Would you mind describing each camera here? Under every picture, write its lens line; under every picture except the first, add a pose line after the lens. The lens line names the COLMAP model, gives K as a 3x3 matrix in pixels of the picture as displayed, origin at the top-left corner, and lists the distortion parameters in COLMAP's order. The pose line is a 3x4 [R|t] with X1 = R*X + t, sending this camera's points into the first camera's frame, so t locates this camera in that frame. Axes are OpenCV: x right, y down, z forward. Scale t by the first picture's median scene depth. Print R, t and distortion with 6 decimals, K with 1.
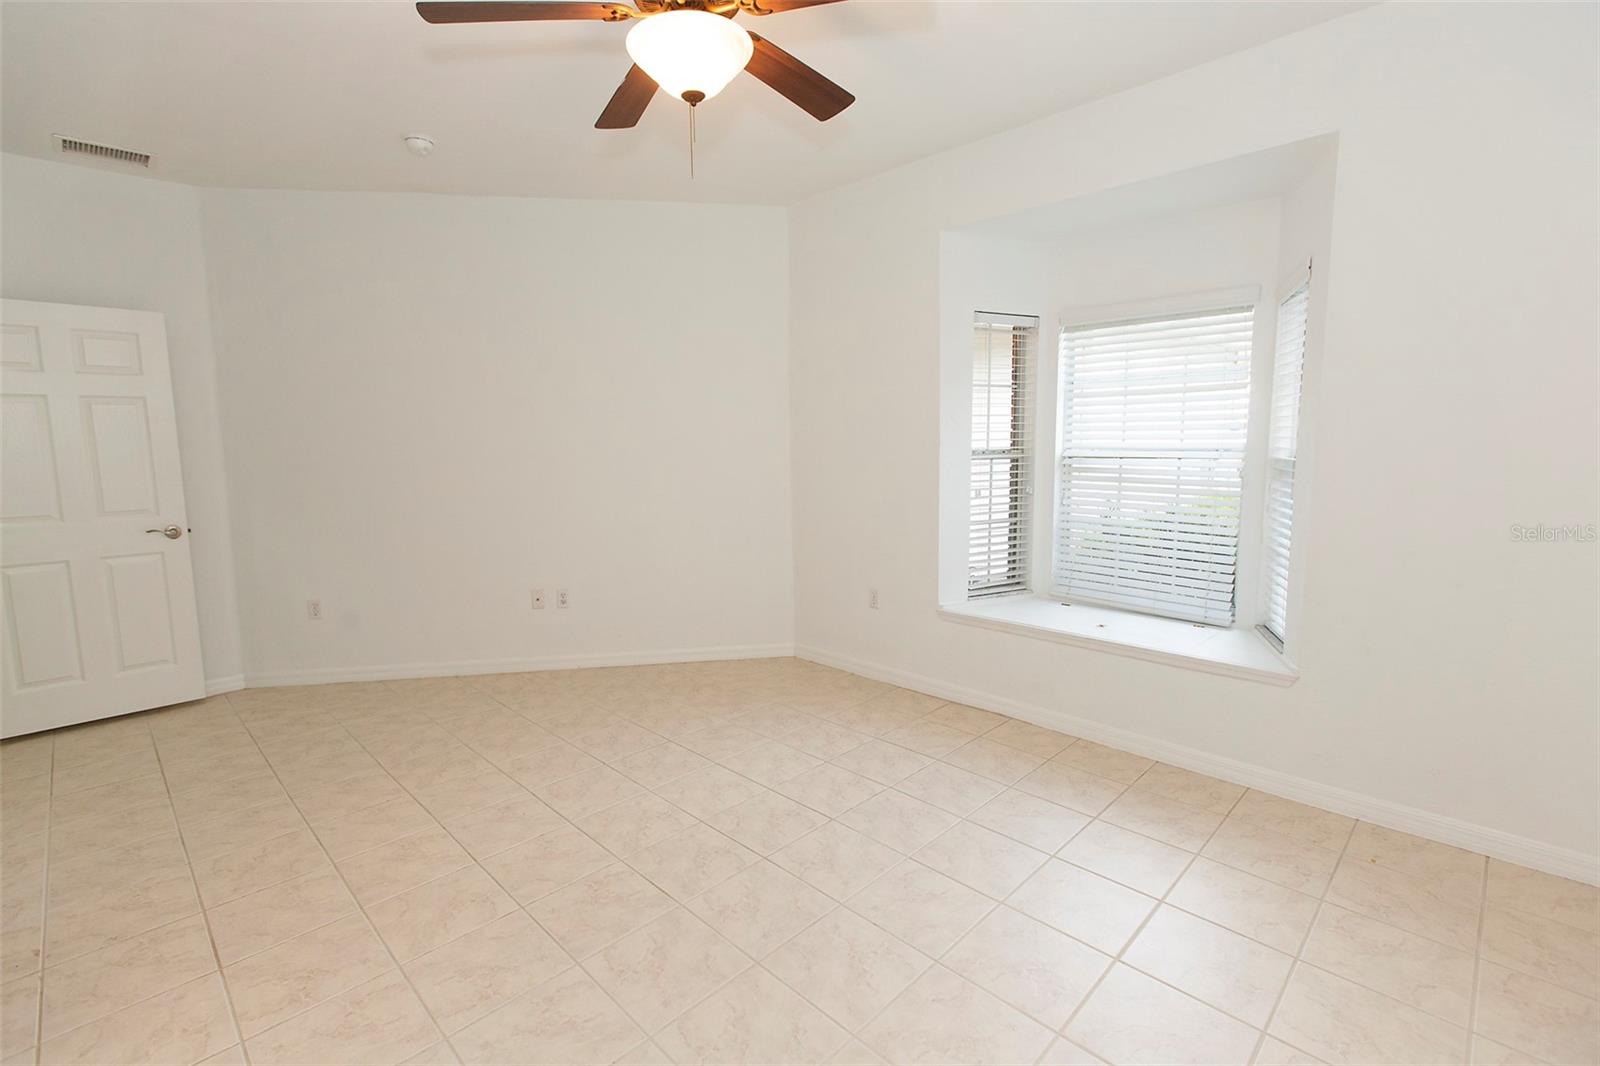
lens RADIAL K [[719.5, 0, 789.5], [0, 719.5, 522.8], [0, 0, 1]] dist [-0.000457, -0.000544]
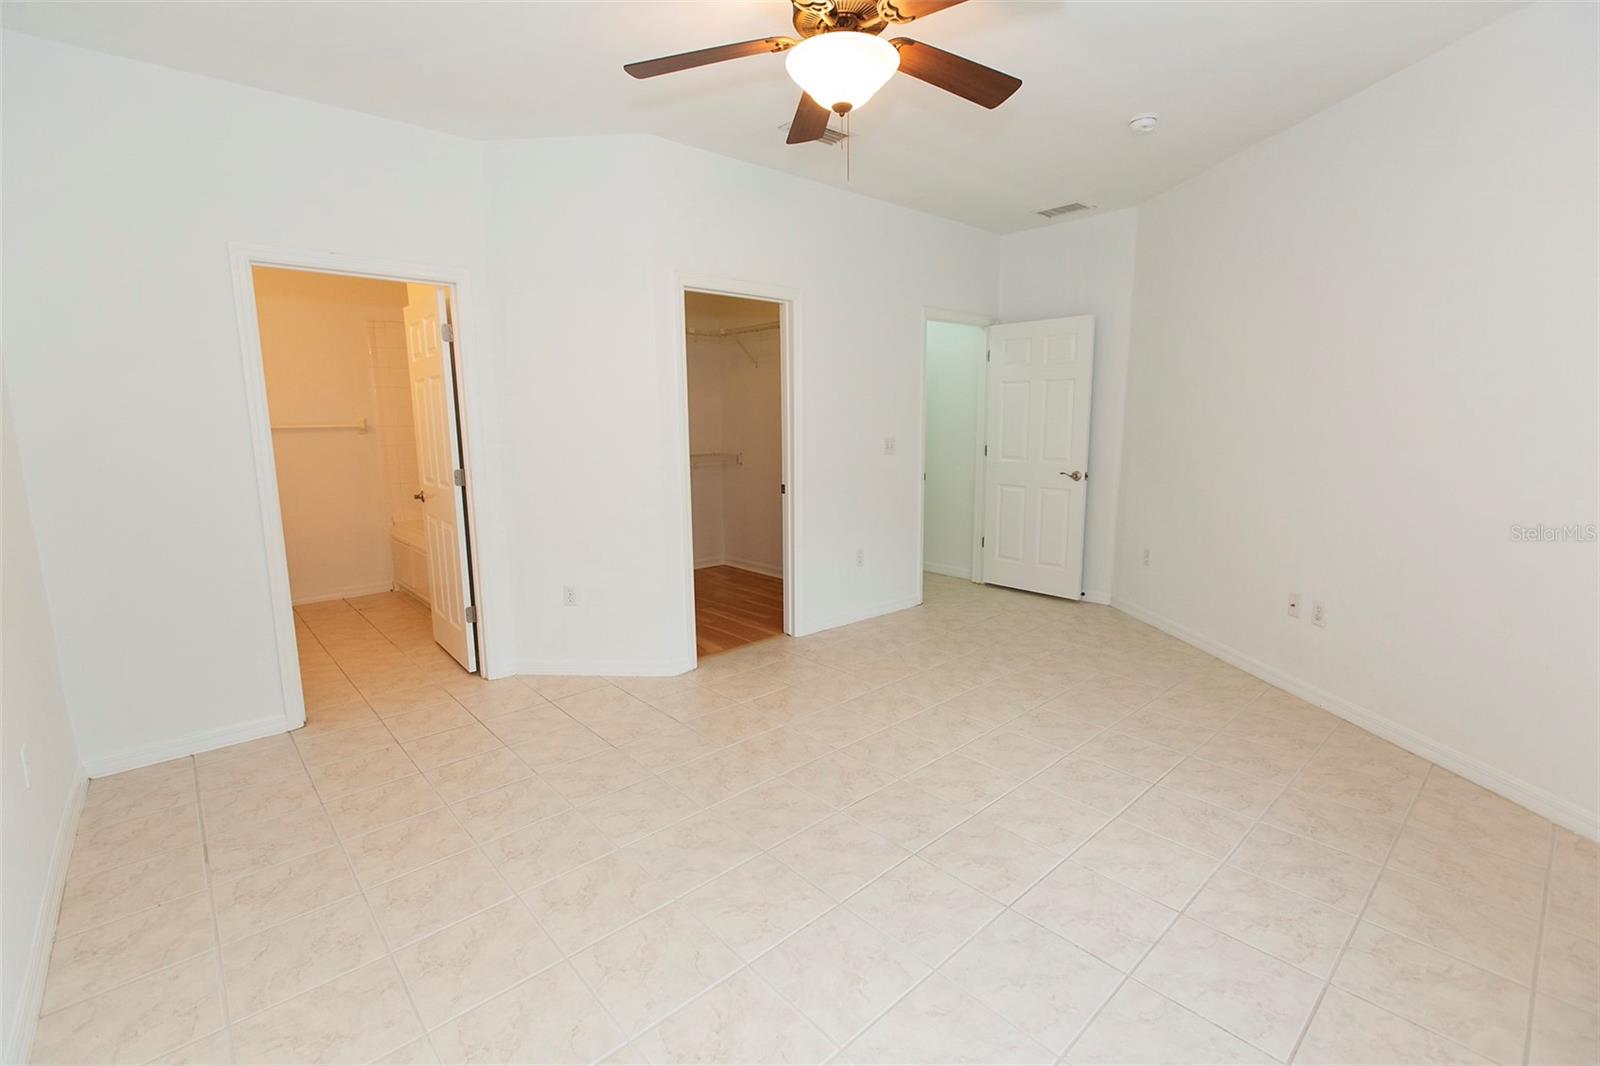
lens RADIAL K [[721.3, 0, 803.5], [0, 721.3, 506.9], [0, 0, 1]] dist [0.000262, -0.000113]
pose [[-0.047260, 0.139884, -0.989039, 0.572459], [-0.103435, 0.984138, 0.144133, -0.077250], [0.993513, 0.109113, -0.032041, 0.552434]]
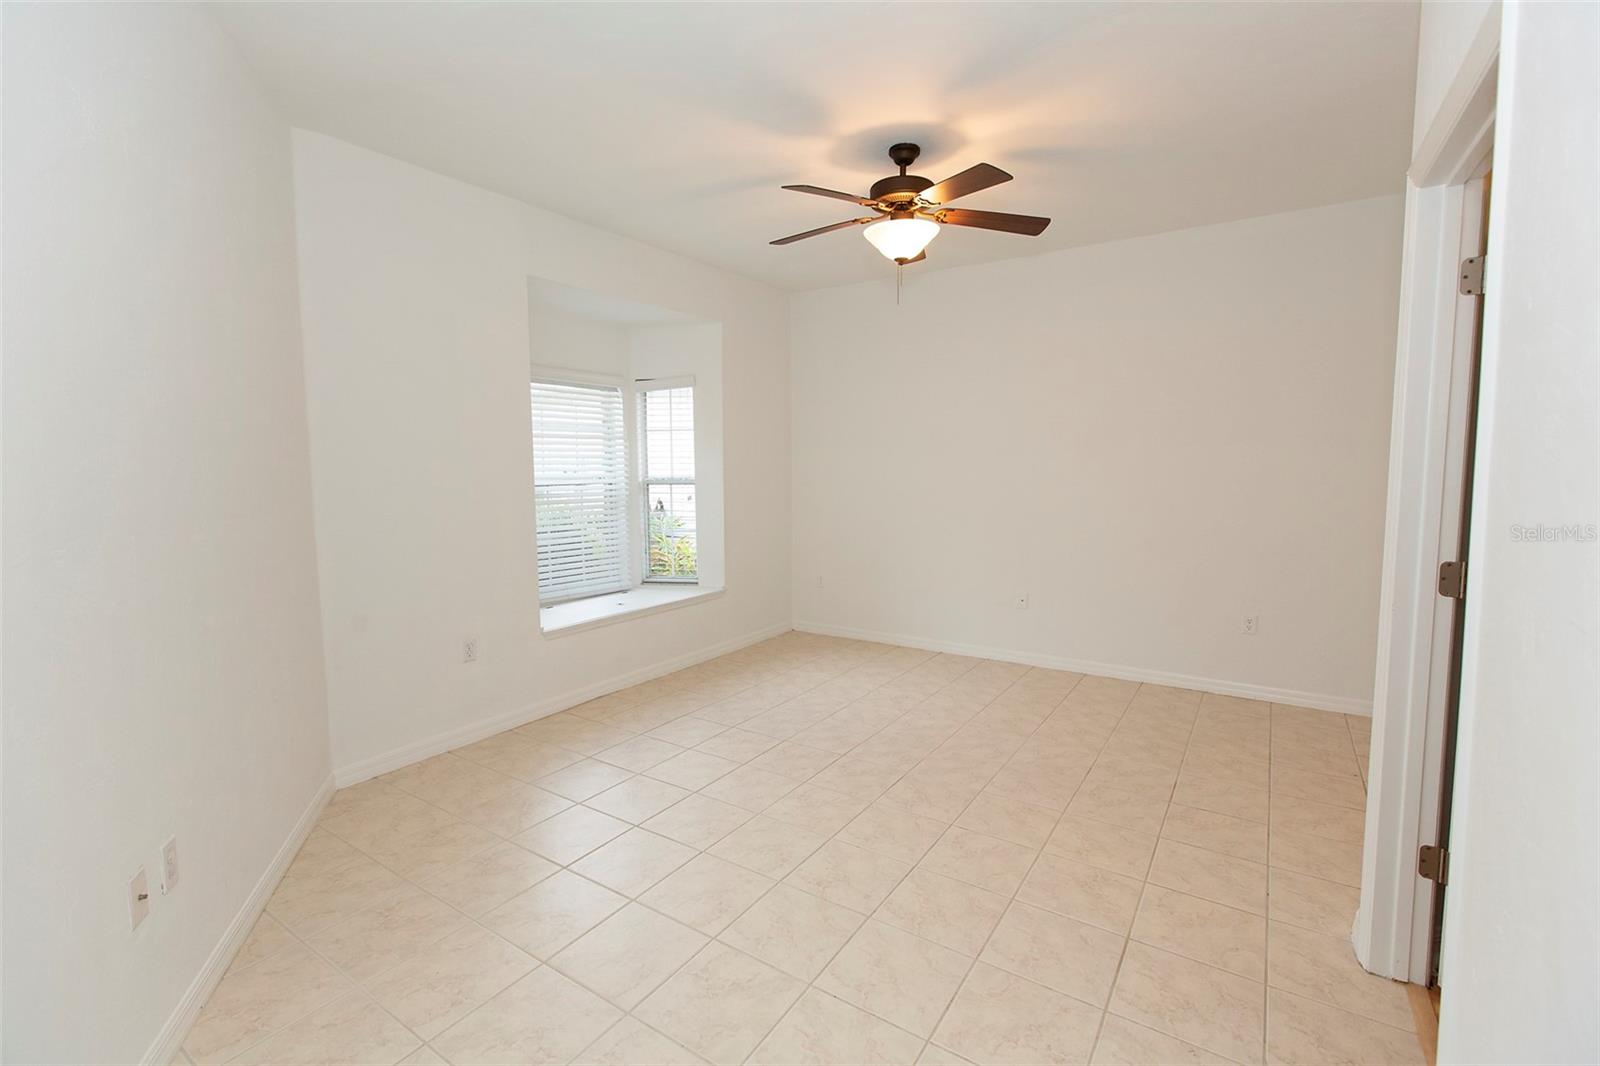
lens RADIAL K [[719.5, 0, 789.5], [0, 719.5, 522.8], [0, 0, 1]] dist [-0.000457, -0.000544]
pose [[-0.196995, -0.065259, 0.978230, -0.928449], [0.122697, 0.988297, 0.090639, -0.092550], [-0.972696, 0.137881, -0.186683, 0.872797]]
